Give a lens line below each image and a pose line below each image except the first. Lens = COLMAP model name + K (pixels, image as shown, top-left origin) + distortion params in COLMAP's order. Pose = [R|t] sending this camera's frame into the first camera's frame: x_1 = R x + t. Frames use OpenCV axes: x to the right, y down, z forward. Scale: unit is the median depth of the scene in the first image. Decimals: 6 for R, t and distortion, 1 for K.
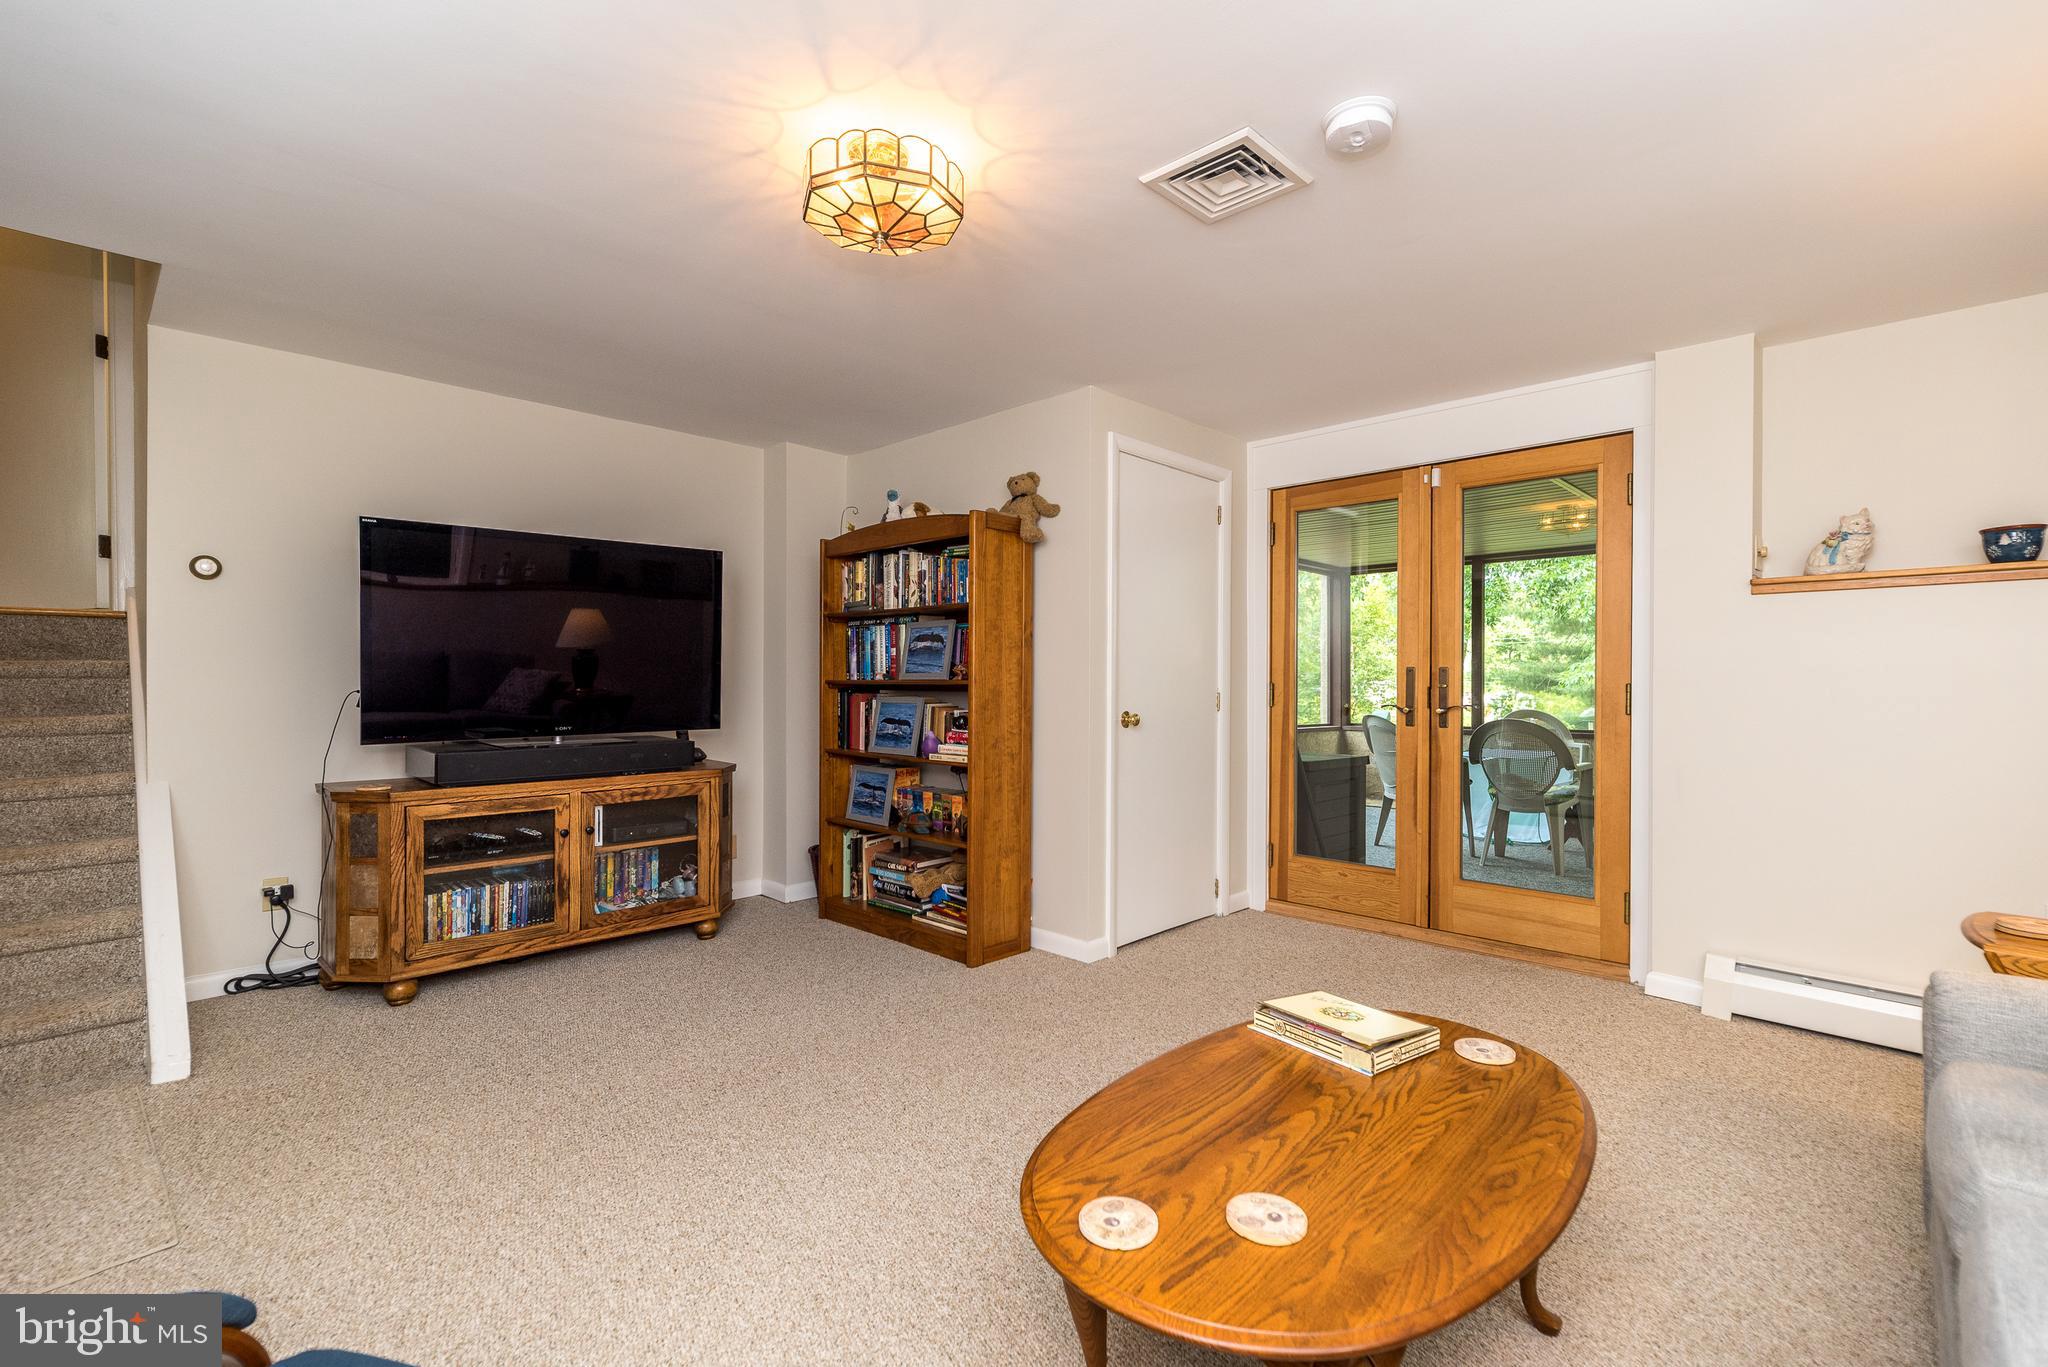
lens RADIAL K [[902.9, 0, 1018.8], [0, 902.9, 687.1], [0, 0, 1]] dist [0.008203, 0.000381]
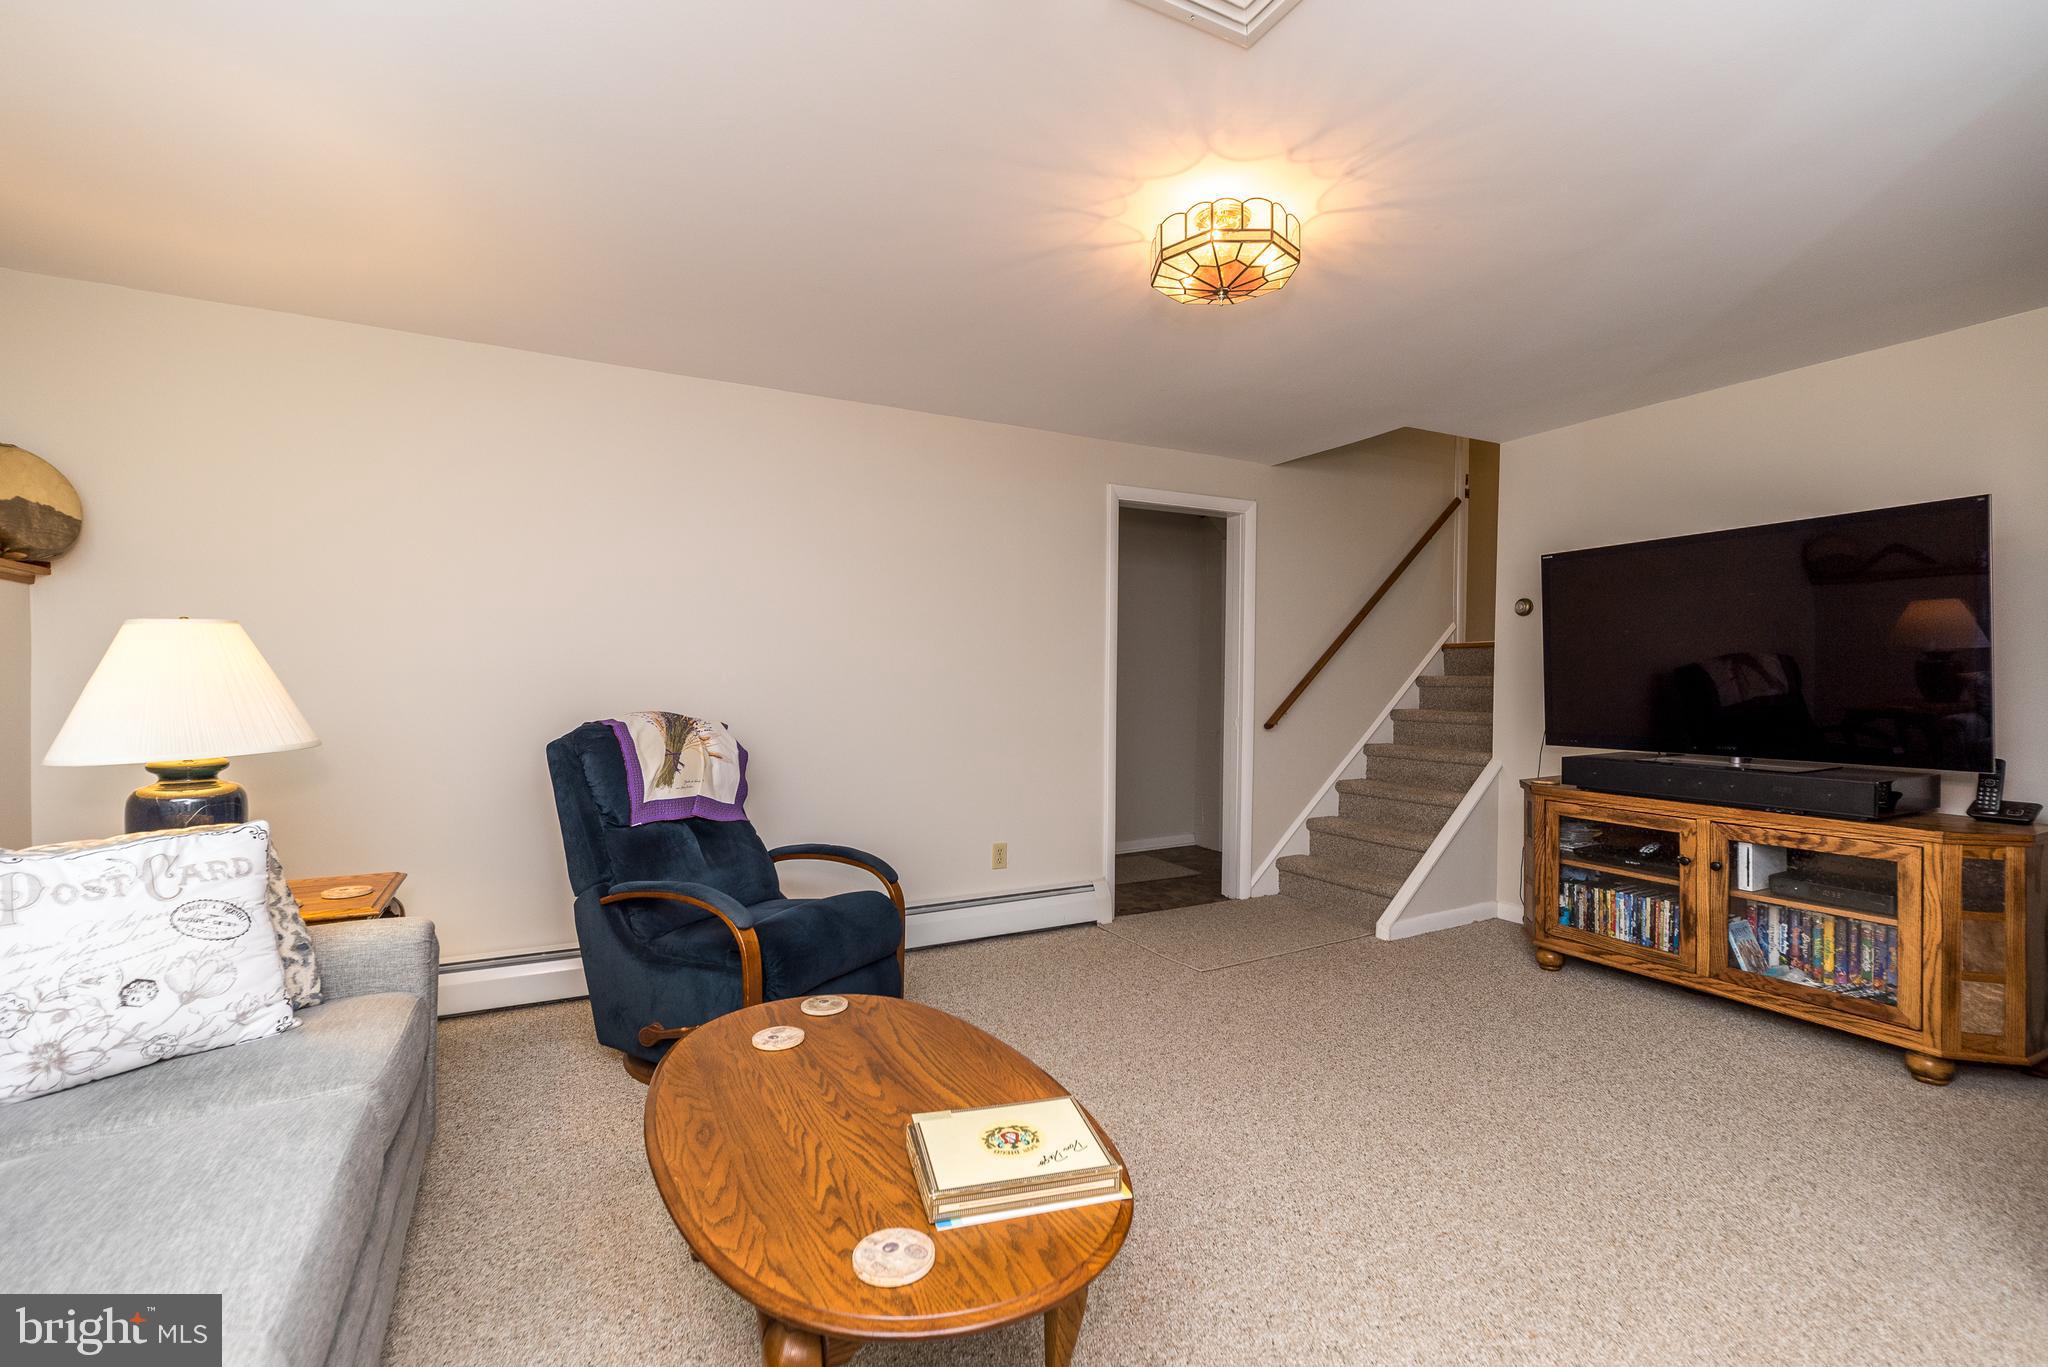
lens RADIAL K [[902.9, 0, 1032.3], [0, 902.9, 686.3], [0, 0, 1]] dist [0.008203, 0.000381]
pose [[-0.319455, 0.004026, -0.947593, 0.580208], [-0.003175, 0.999981, 0.005318, -0.017526], [0.947596, 0.004707, -0.319437, 0.678015]]
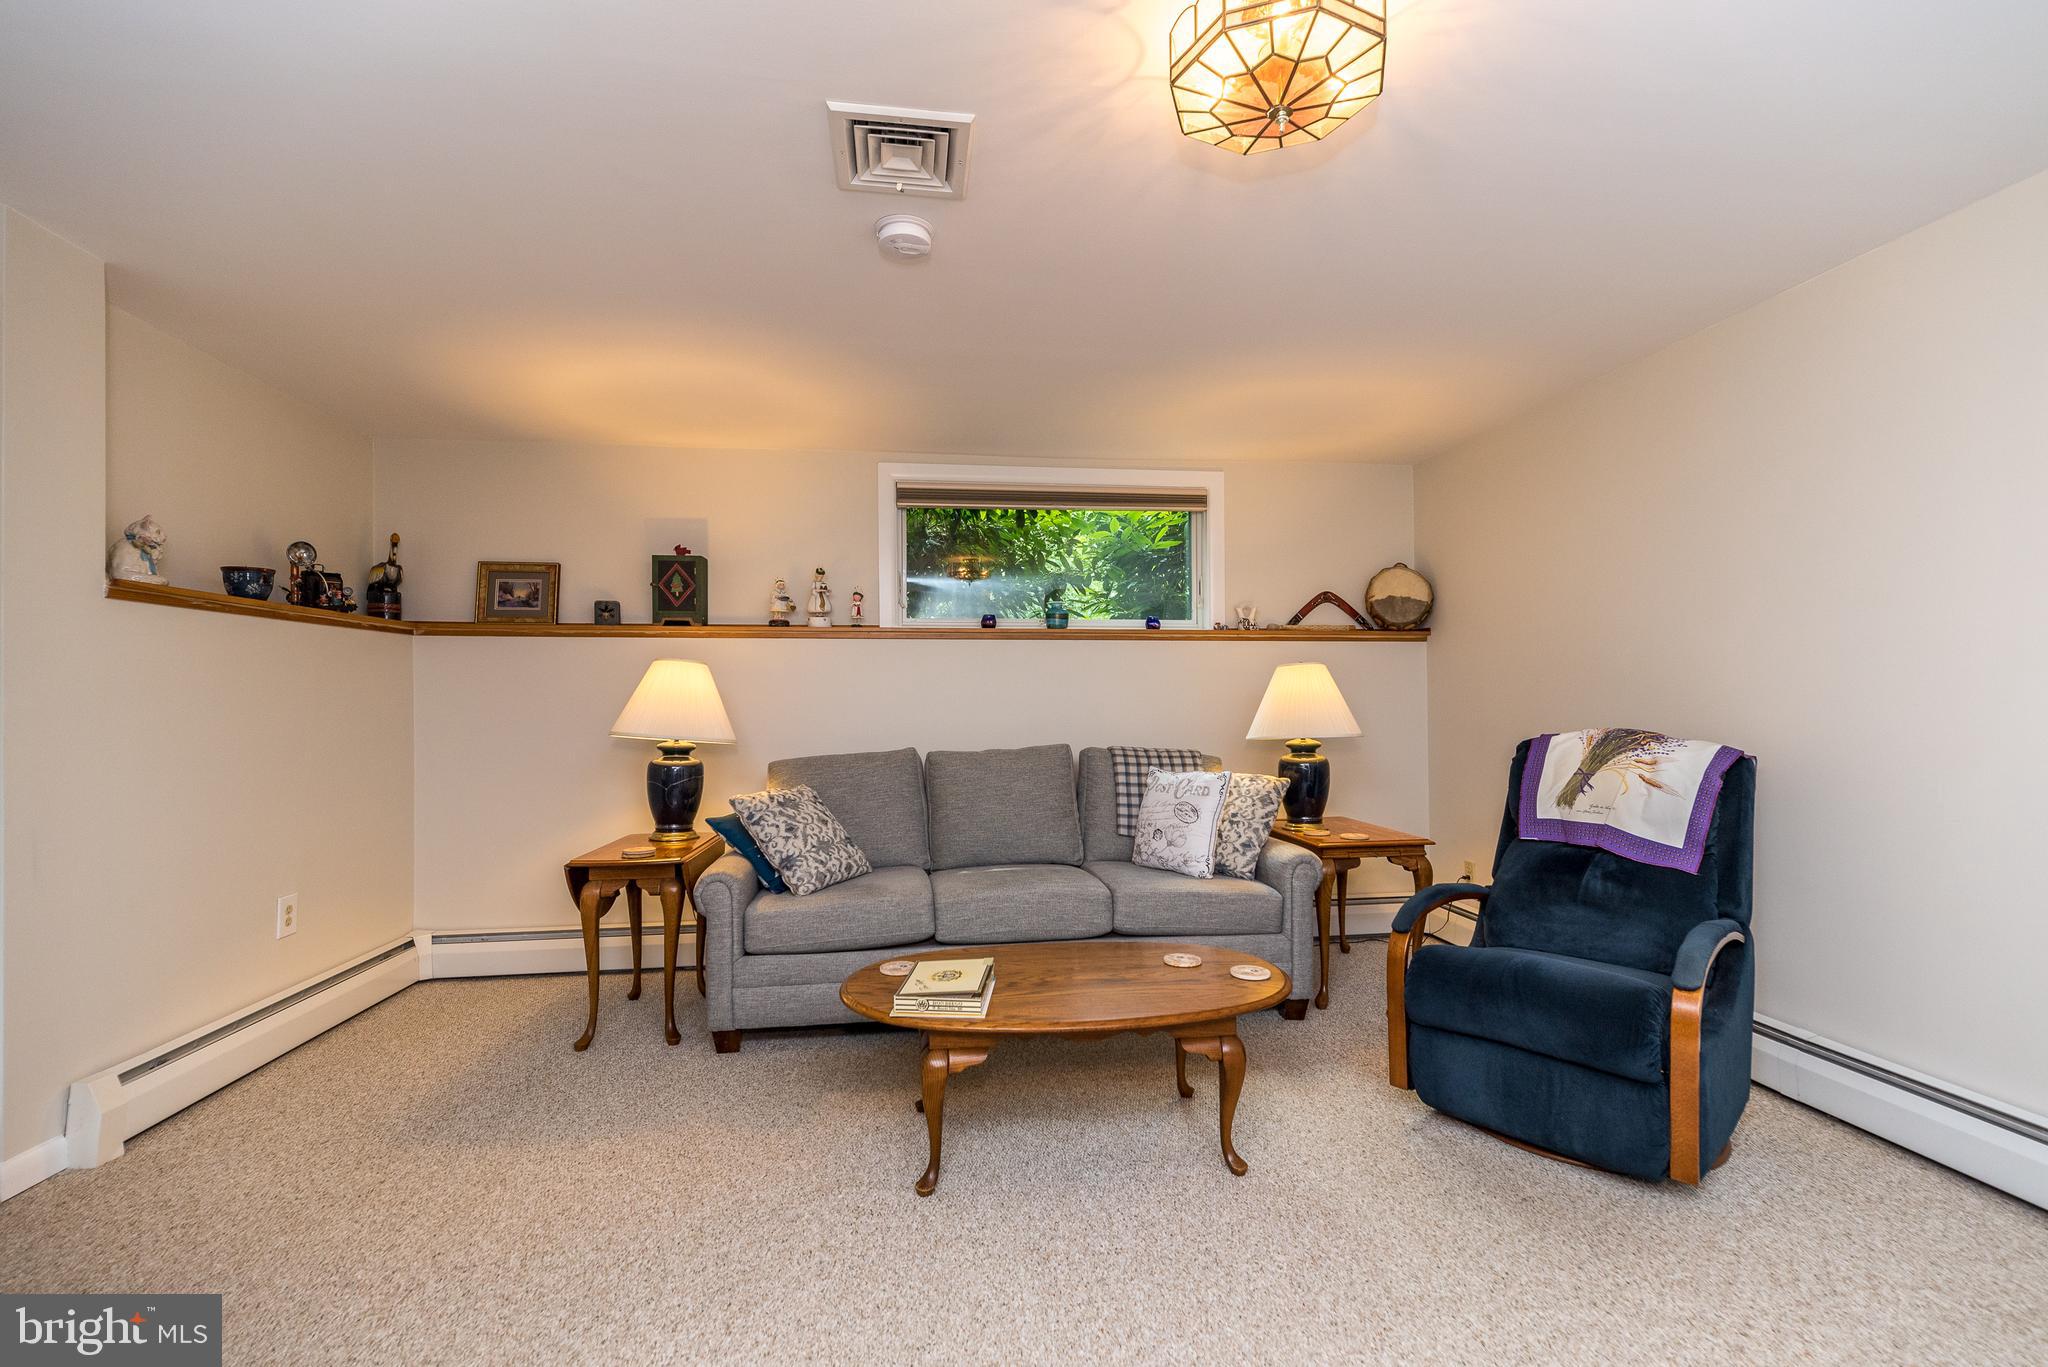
lens RADIAL K [[902.9, 0, 1034.0], [0, 902.9, 690.7], [0, 0, 1]] dist [0.008203, 0.000381]
pose [[-0.792510, 0.003999, 0.609846, -0.270172], [-0.000527, 0.999974, -0.007242, -0.015923], [-0.609859, -0.006061, -0.792487, 1.032928]]
